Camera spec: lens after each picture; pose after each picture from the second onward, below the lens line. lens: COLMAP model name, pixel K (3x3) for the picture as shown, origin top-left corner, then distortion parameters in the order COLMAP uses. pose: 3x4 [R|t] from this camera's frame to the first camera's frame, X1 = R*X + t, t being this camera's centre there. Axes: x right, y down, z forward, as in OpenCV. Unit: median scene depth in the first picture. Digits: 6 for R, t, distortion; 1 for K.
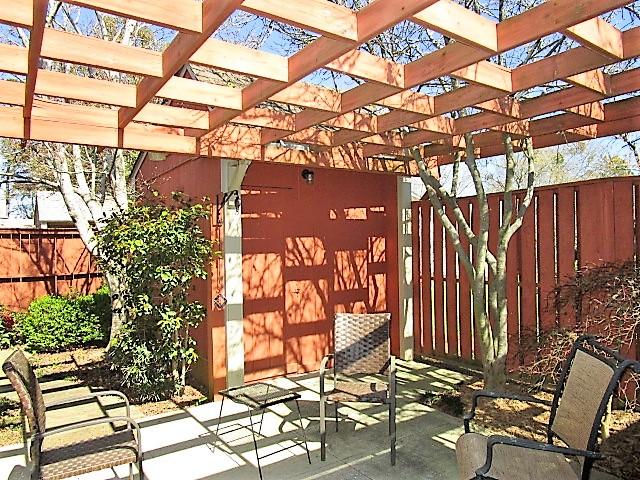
lens RADIAL K [[449.2, 0, 320.0], [0, 449.2, 240.0], [0, 0, 1]] dist [-0.006520, -0.037875]
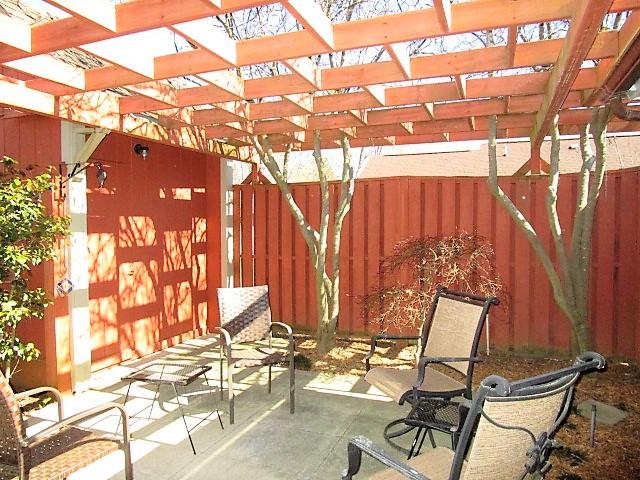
lens RADIAL K [[449.2, 0, 320.0], [0, 449.2, 240.0], [0, 0, 1]] dist [-0.006520, -0.037875]
pose [[0.838294, -0.008275, 0.545156, -0.235135], [-0.011193, 0.999413, 0.032382, 0.008959], [-0.545104, -0.033248, 0.837709, -0.000312]]
